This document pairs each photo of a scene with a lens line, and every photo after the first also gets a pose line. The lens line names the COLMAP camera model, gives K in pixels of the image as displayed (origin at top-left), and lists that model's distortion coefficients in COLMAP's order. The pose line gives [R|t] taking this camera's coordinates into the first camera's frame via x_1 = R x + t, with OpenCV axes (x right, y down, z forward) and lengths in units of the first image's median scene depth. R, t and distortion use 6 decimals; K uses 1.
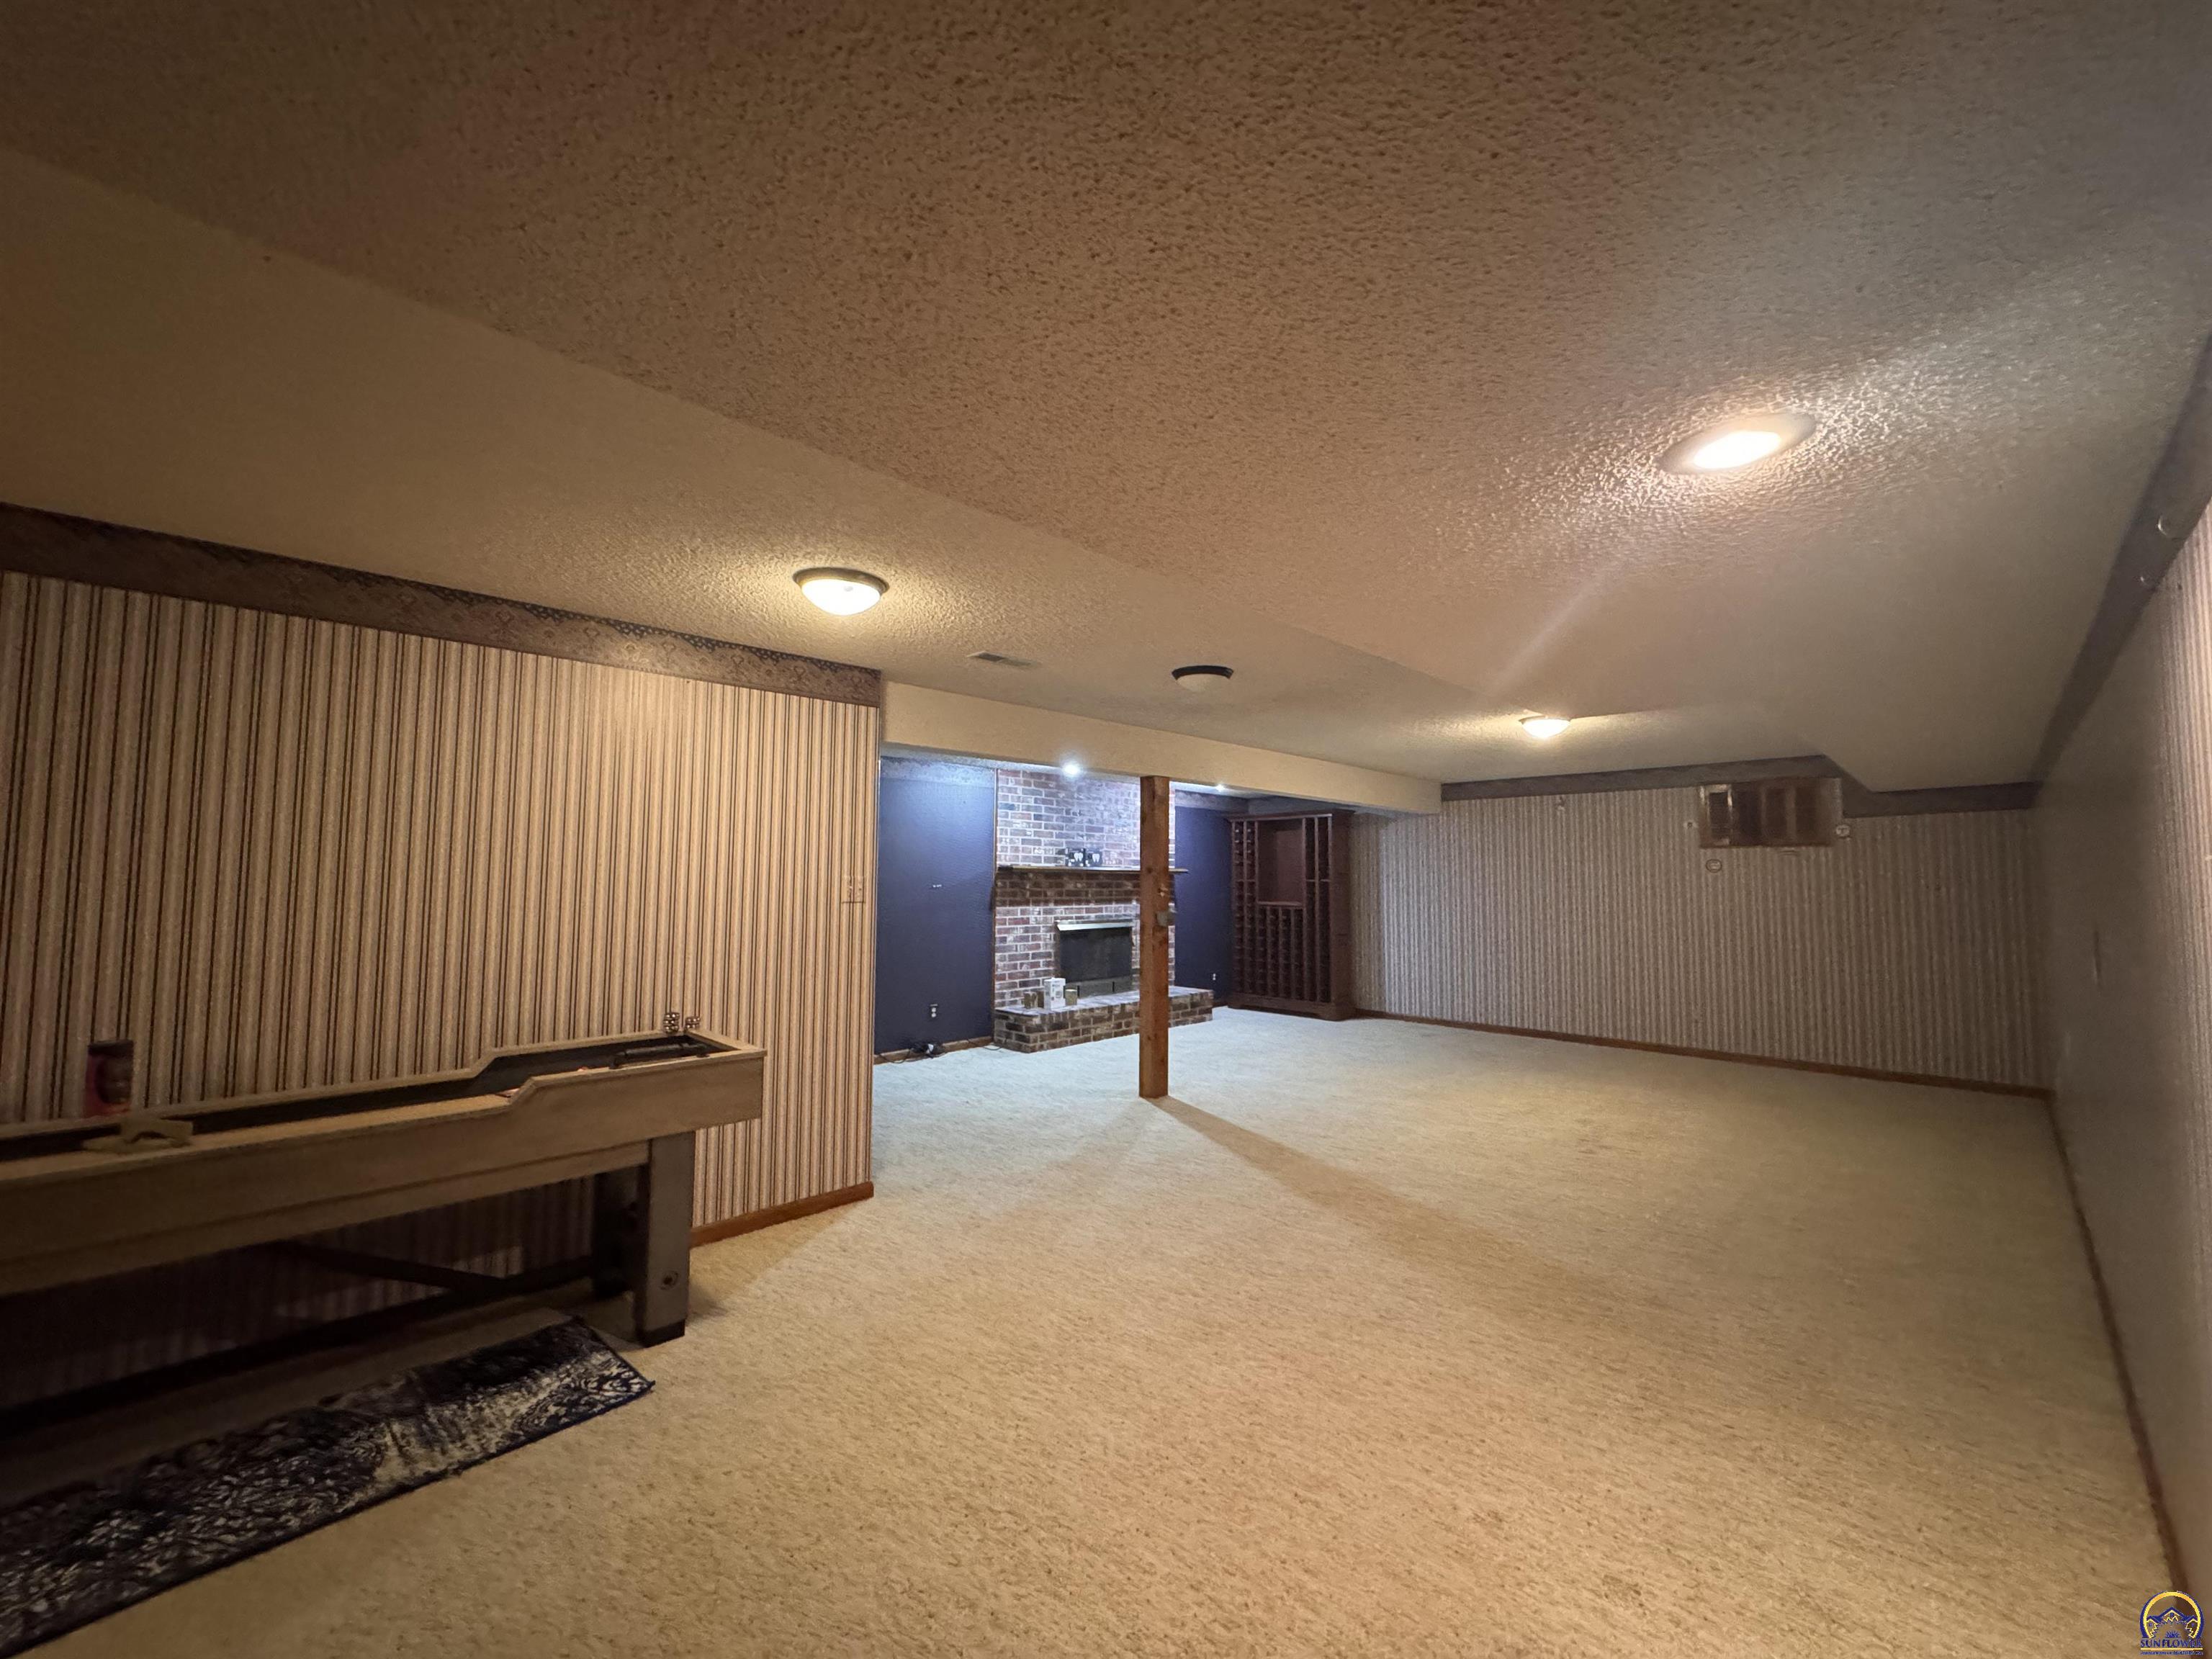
lens RADIAL K [[878.7, 0, 1105.9], [0, 878.7, 825.4], [0, 0, 1]] dist [-0.002119, -0.000129]
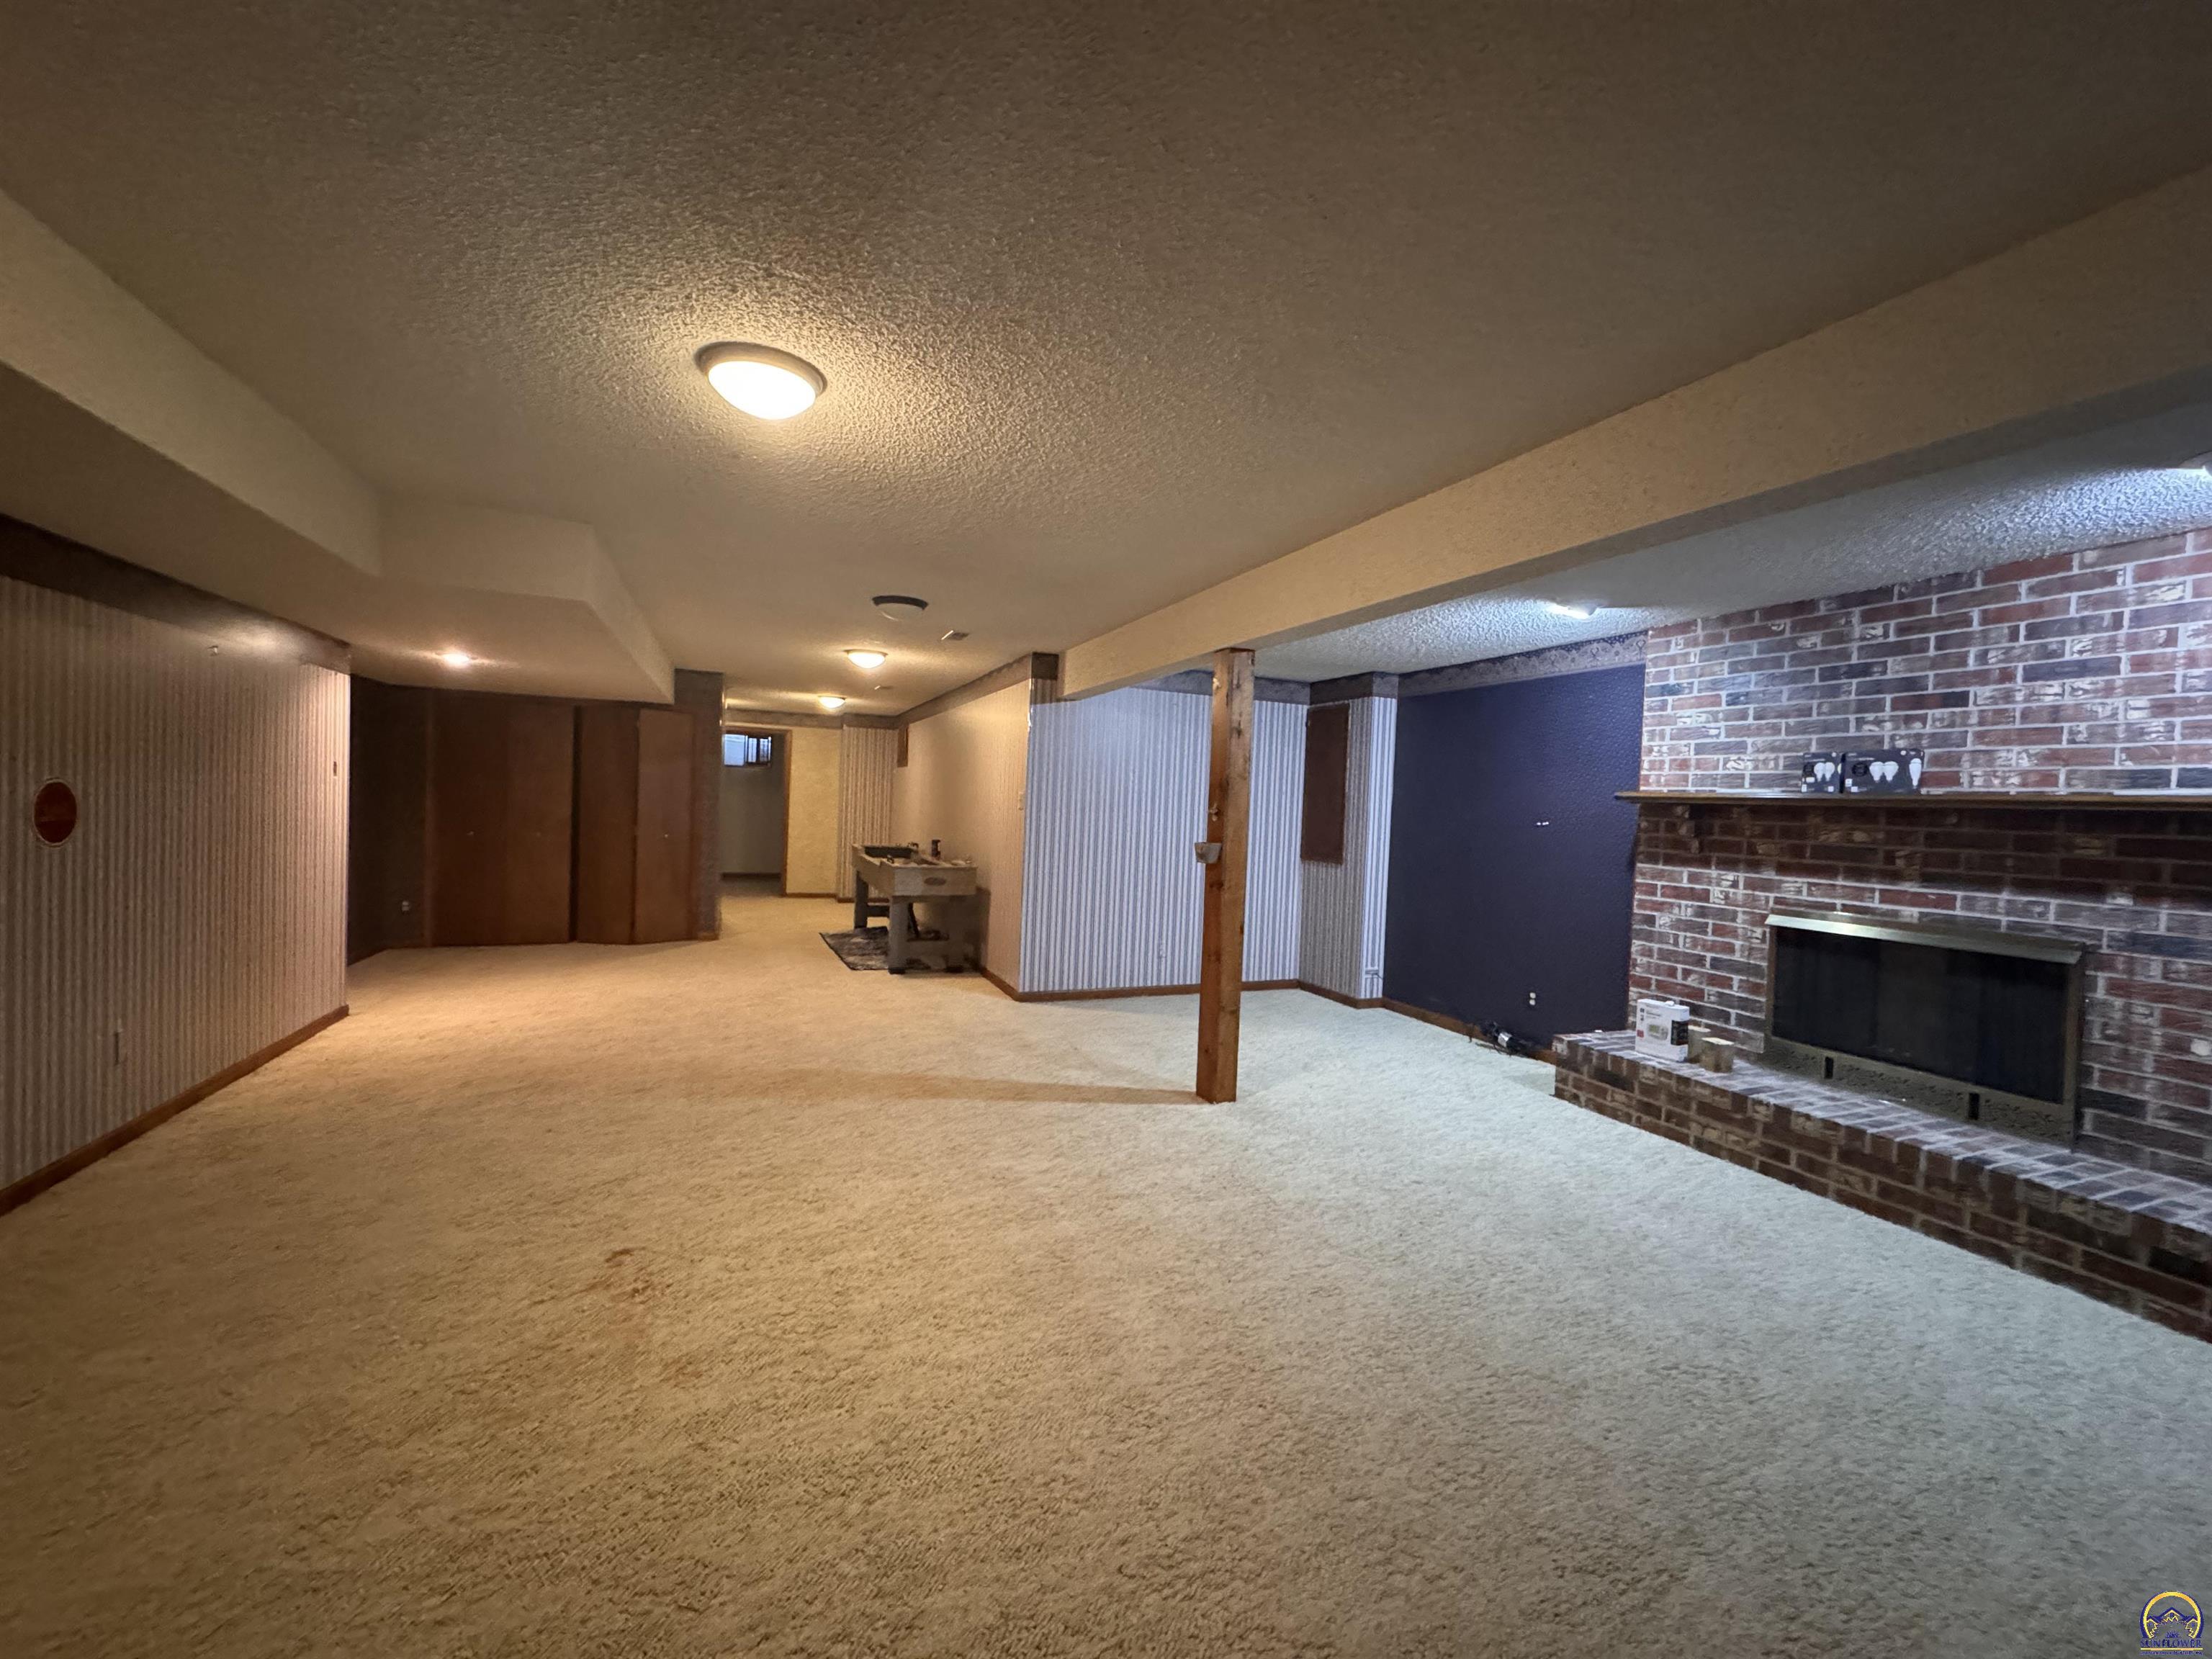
lens RADIAL K [[878.7, 0, 1105.9], [0, 878.7, 825.4], [0, 0, 1]] dist [-0.002119, -0.000129]
pose [[-0.375921, 0.002519, -0.926648, 0.548181], [0.015122, 0.999880, -0.003417, 0.062171], [0.926528, -0.015298, -0.375914, 0.865639]]
